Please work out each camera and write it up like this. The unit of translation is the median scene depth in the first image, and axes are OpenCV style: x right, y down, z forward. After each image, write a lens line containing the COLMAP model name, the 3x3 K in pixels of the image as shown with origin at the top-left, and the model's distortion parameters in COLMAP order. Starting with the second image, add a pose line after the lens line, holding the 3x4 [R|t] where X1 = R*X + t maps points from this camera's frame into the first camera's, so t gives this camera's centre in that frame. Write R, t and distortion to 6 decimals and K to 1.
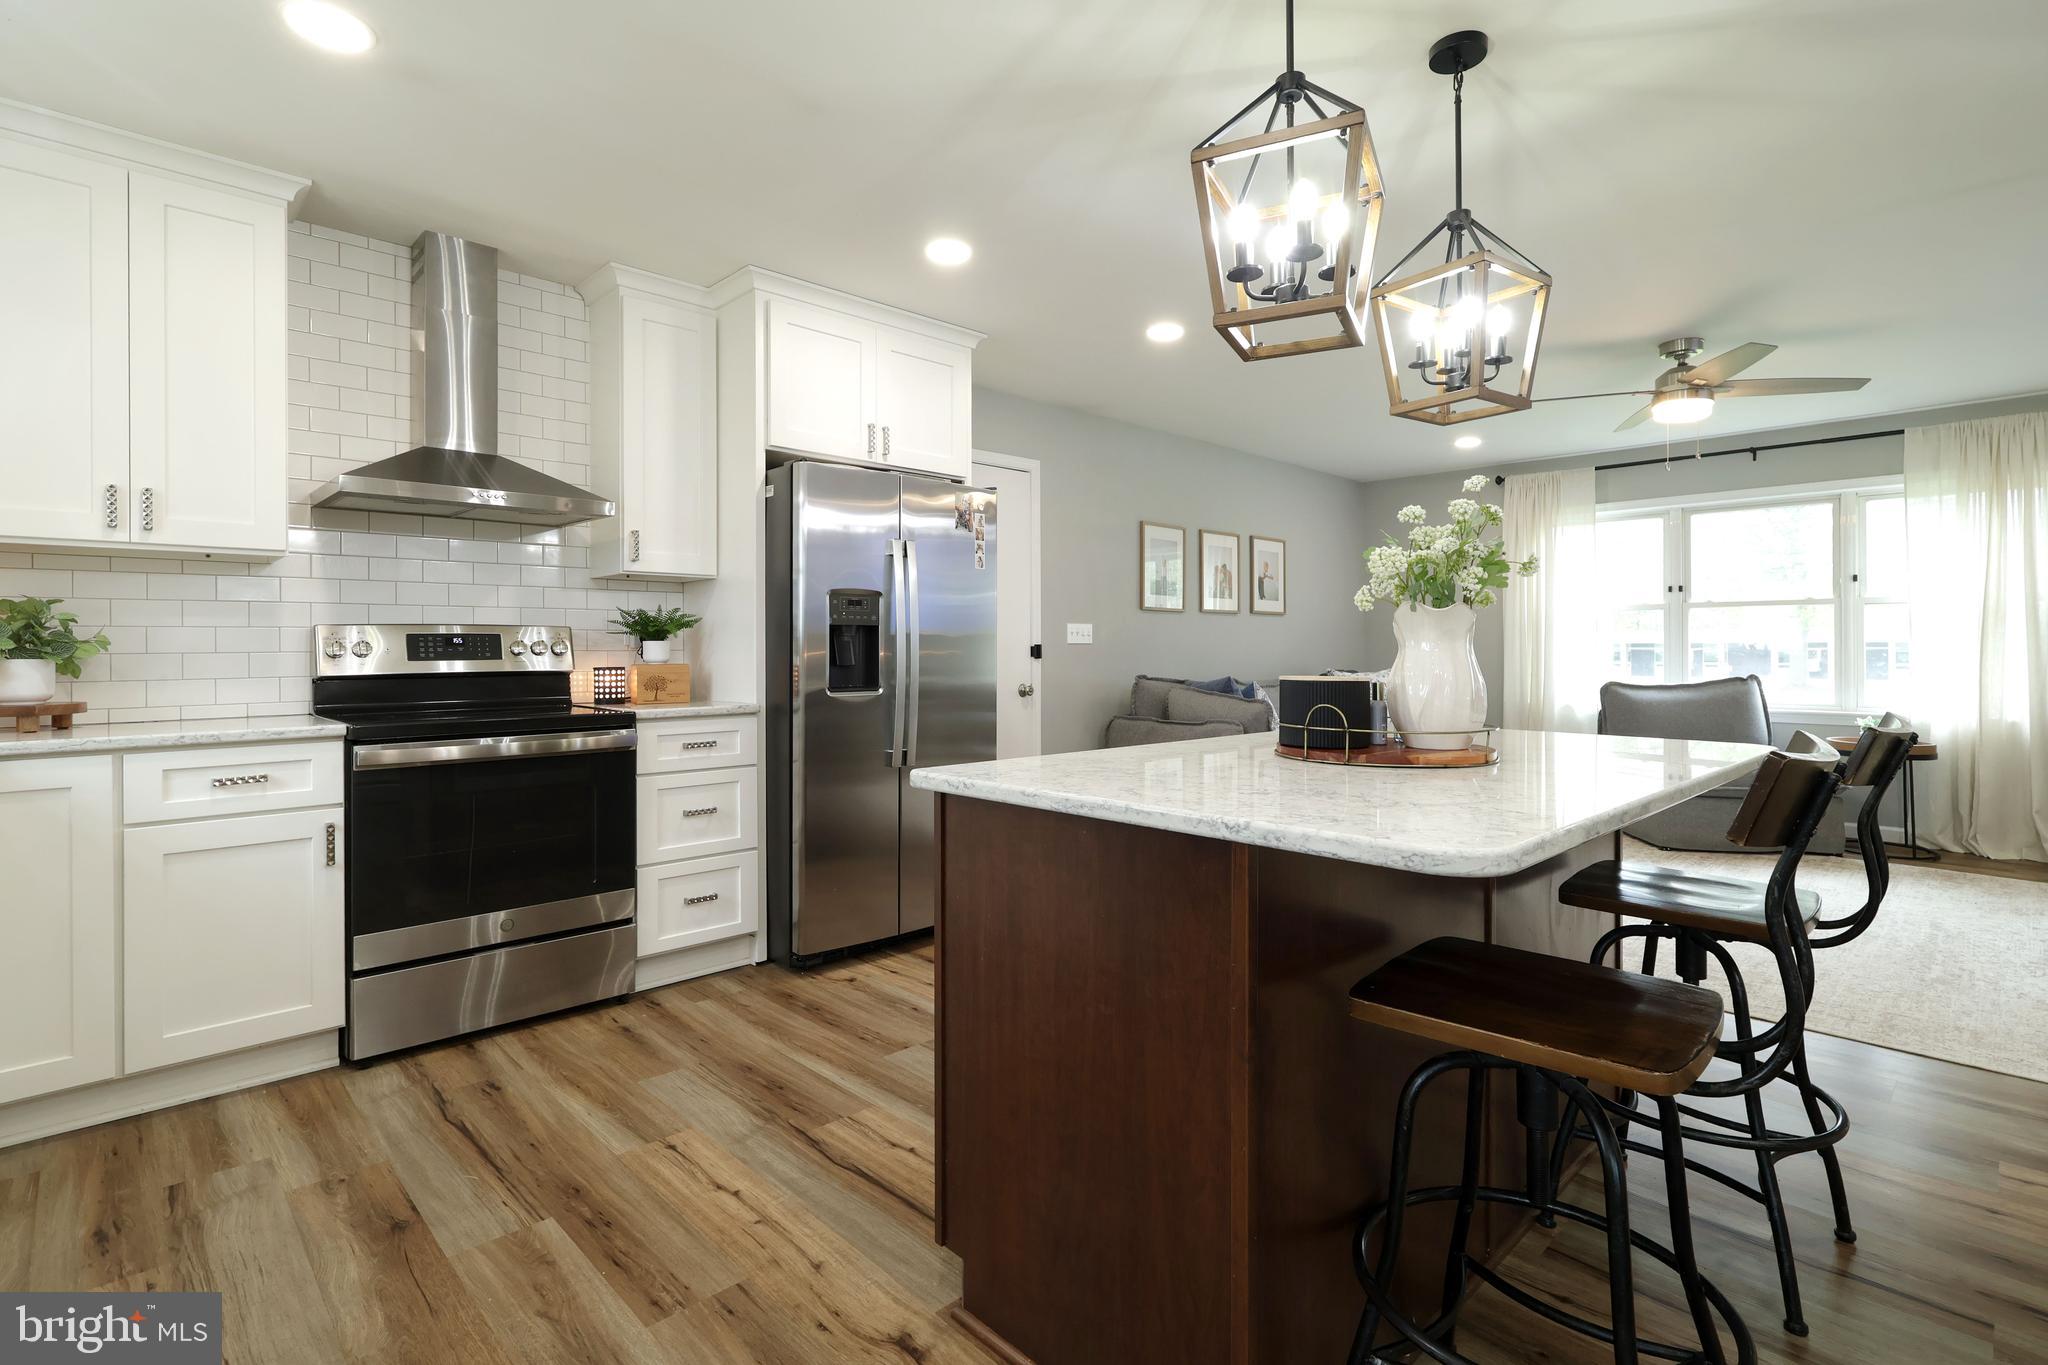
lens RADIAL K [[968.1, 0, 1021.0], [0, 968.1, 645.6], [0, 0, 1]] dist [-0.000657, 0.001219]
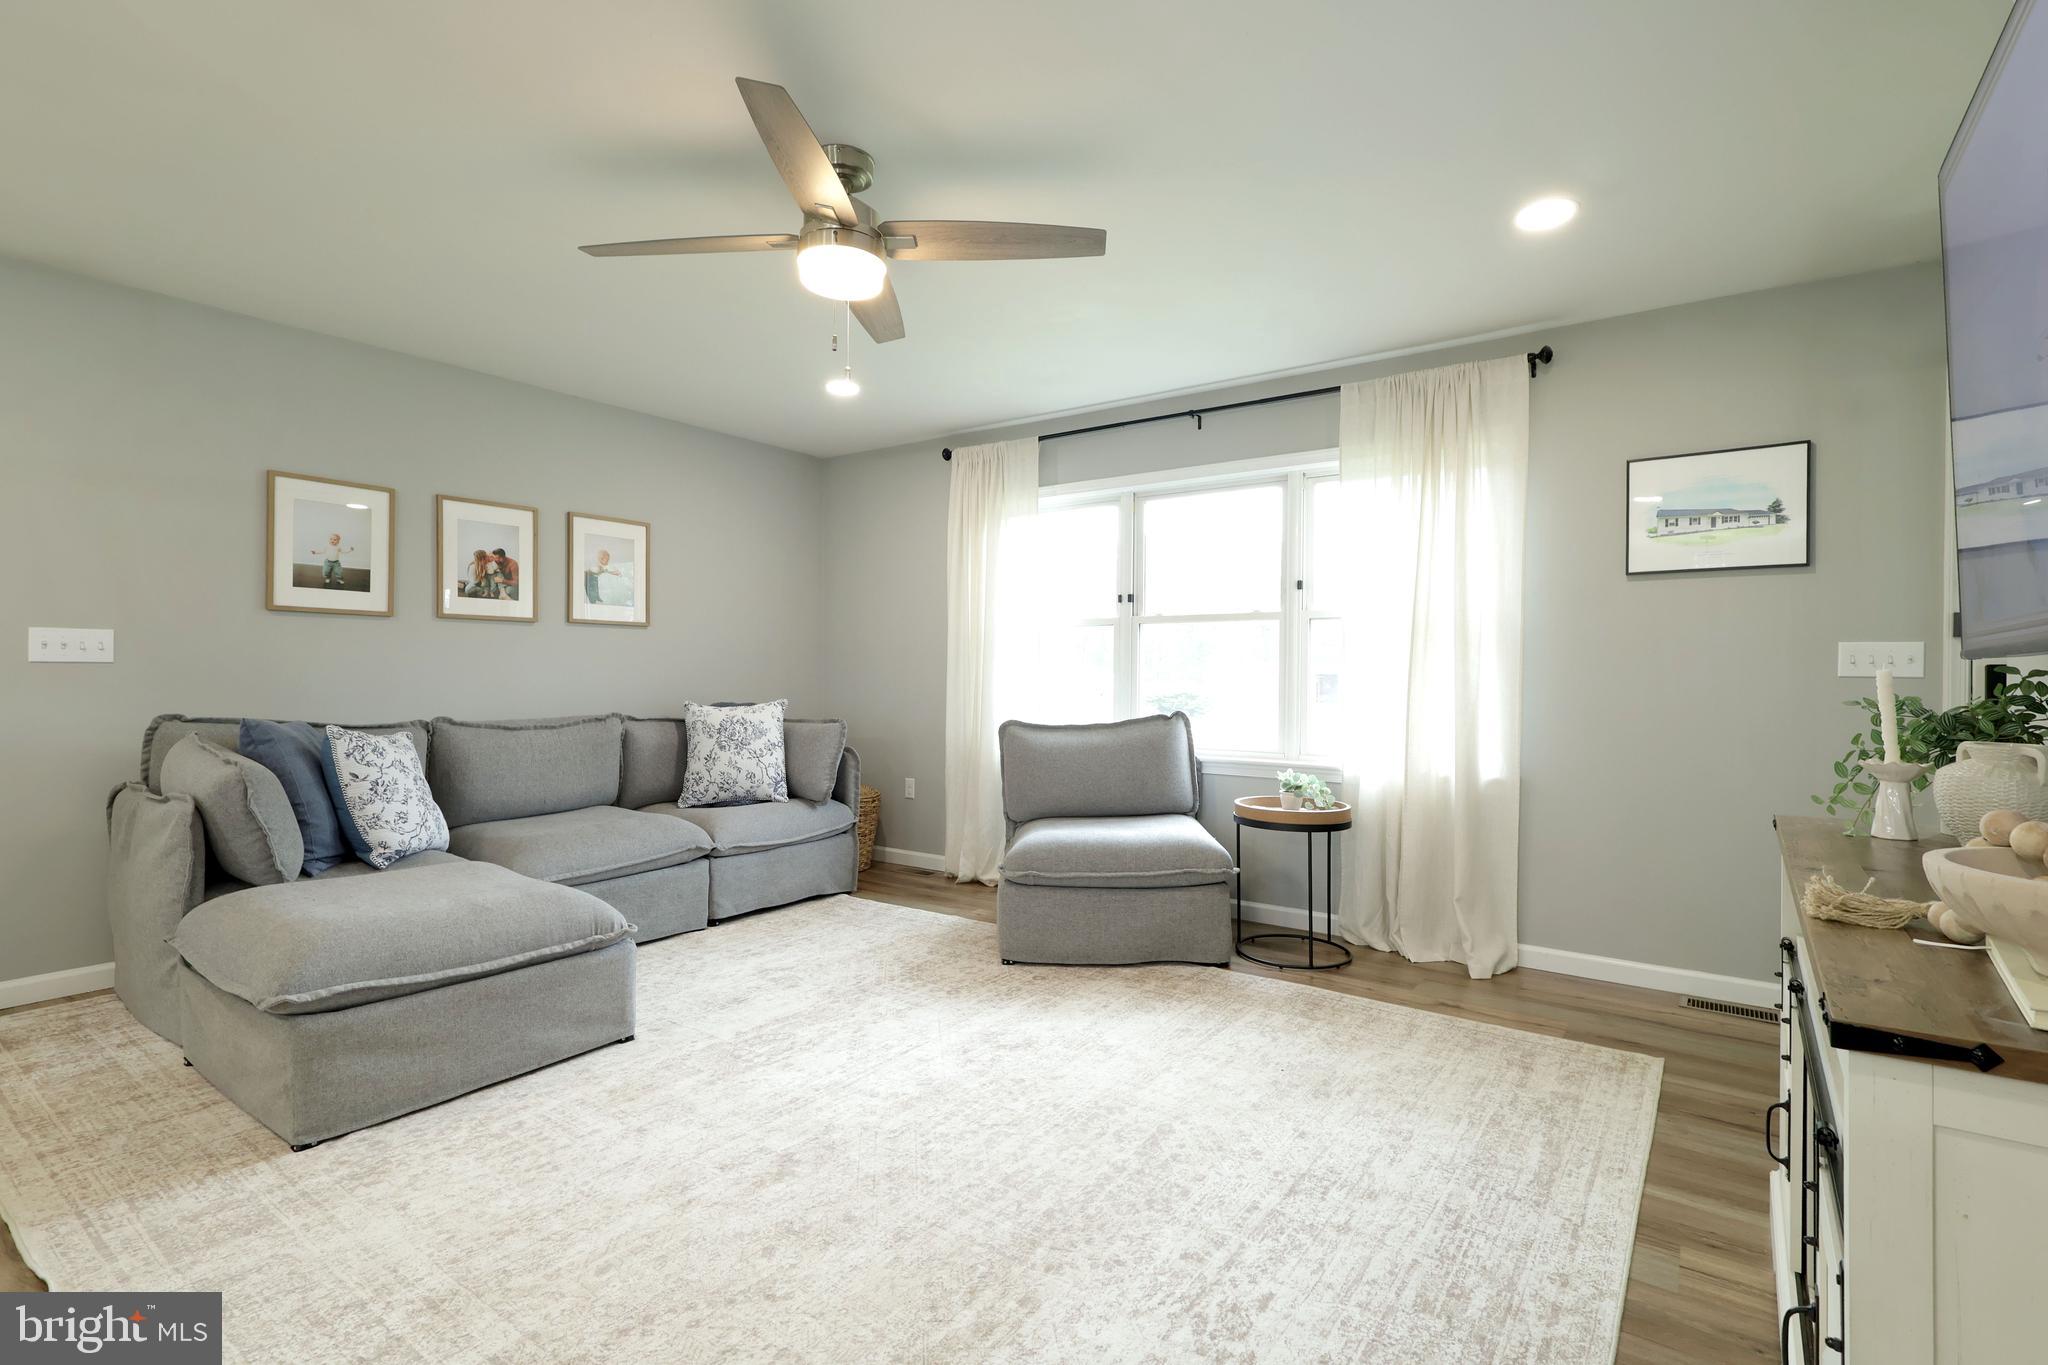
lens RADIAL K [[969.9, 0, 1020.4], [0, 969.9, 674.9], [0, 0, 1]] dist [0.001419, 0.000990]
pose [[0.983992, 0.006915, 0.178081, 0.889124], [-0.007877, 0.999958, 0.004692, -0.001855], [-0.178041, -0.006020, 0.984005, 0.504097]]
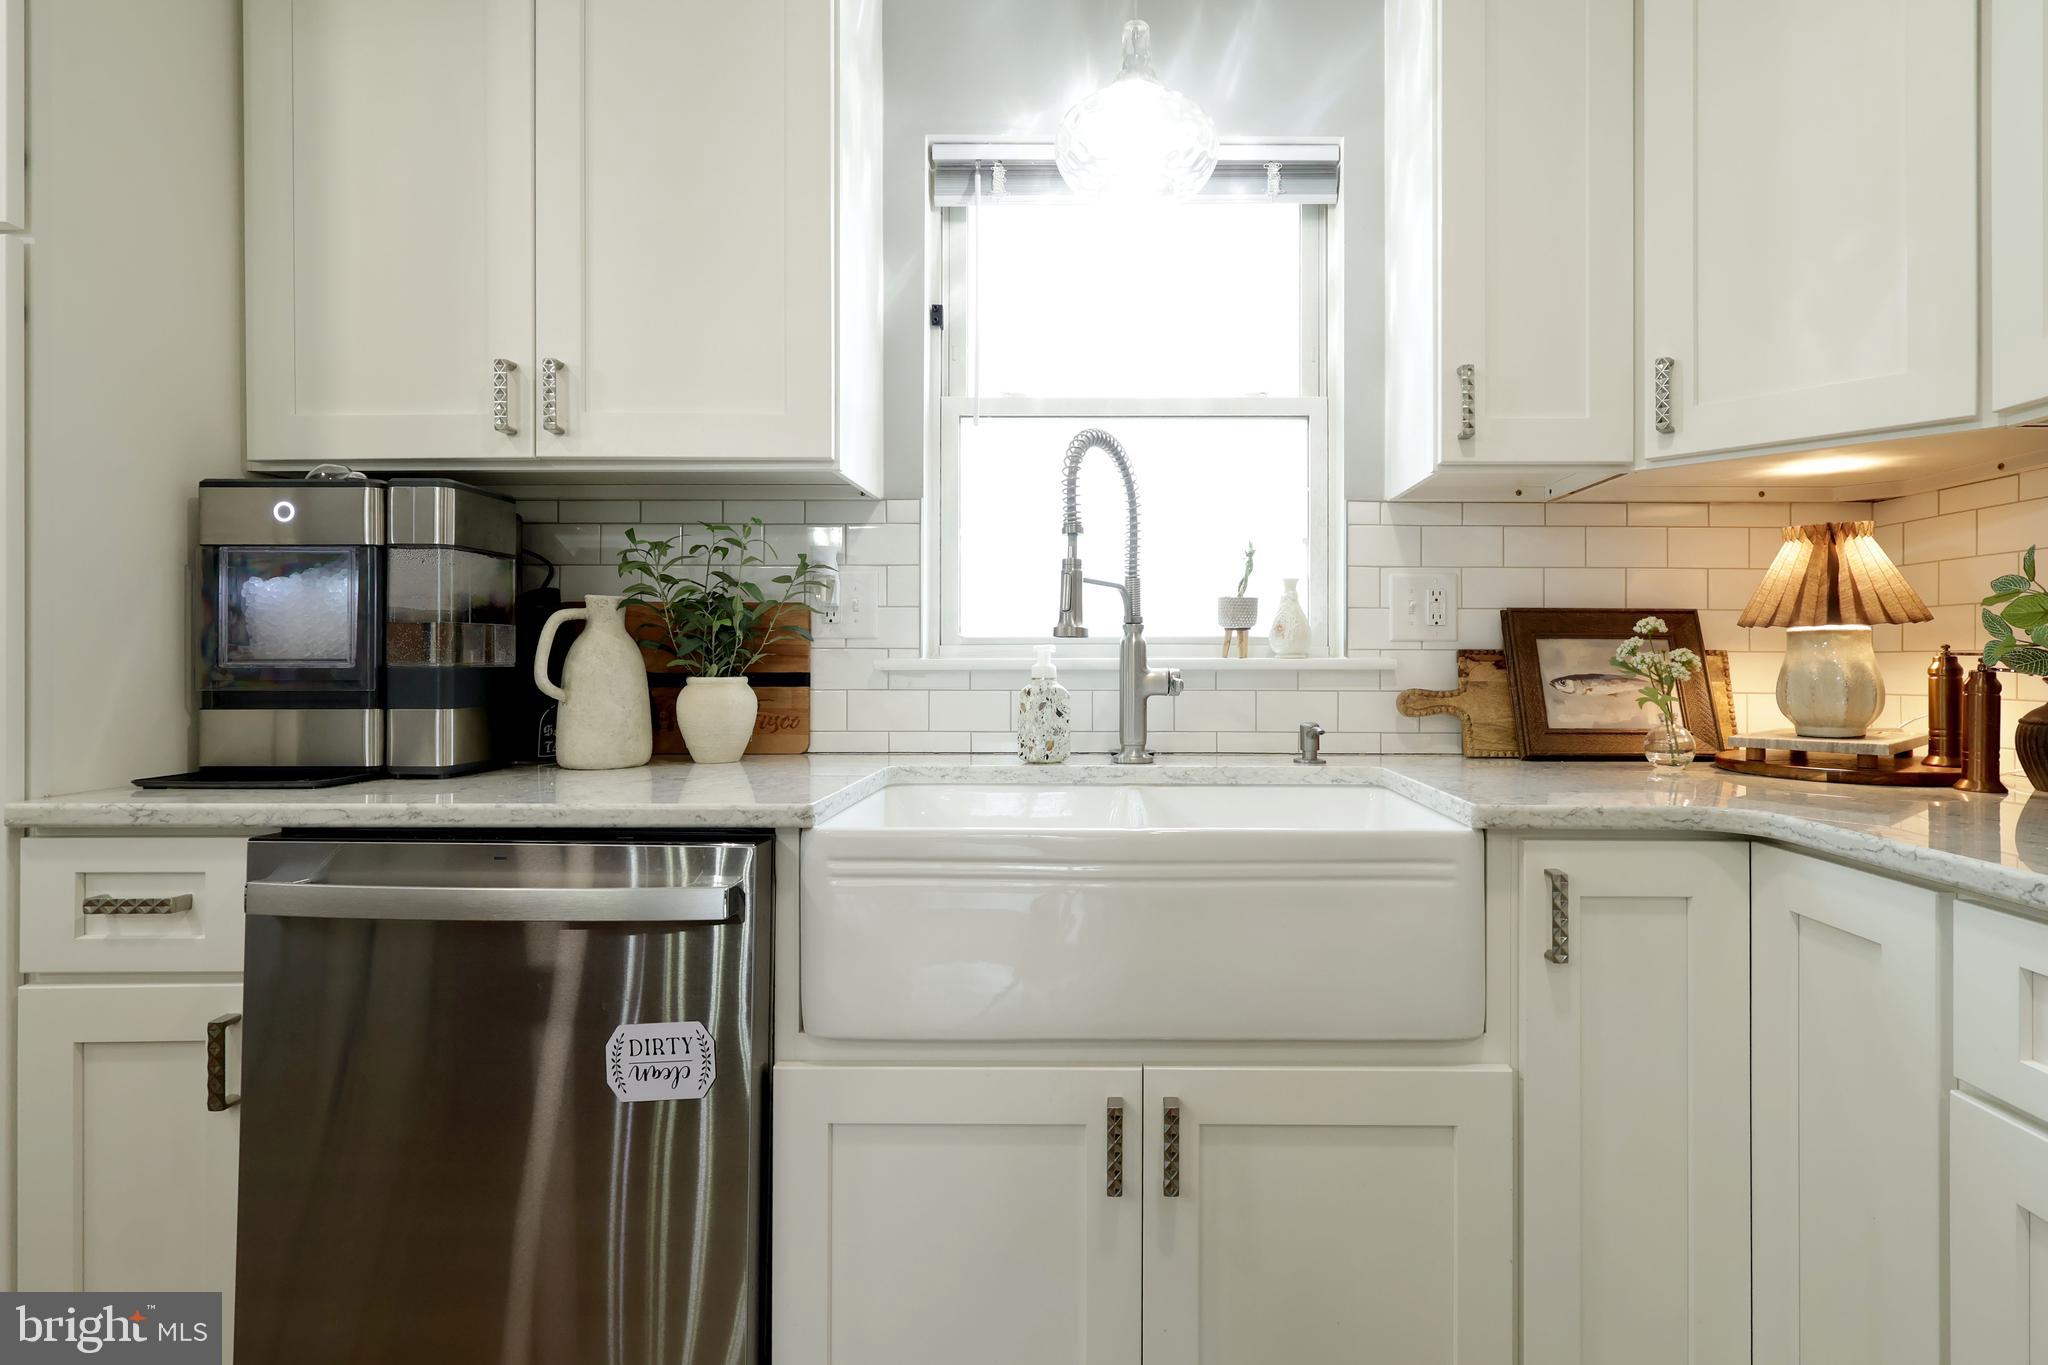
lens RADIAL K [[994.7, 0, 1116.5], [0, 994.7, 657.2], [0, 0, 1]] dist [0.001820, 0.000590]
pose [[-0.692586, 0.004888, -0.721319, -0.272662], [0.003064, 0.999988, 0.003834, 0.007166], [0.721329, 0.000446, -0.692593, 0.712683]]
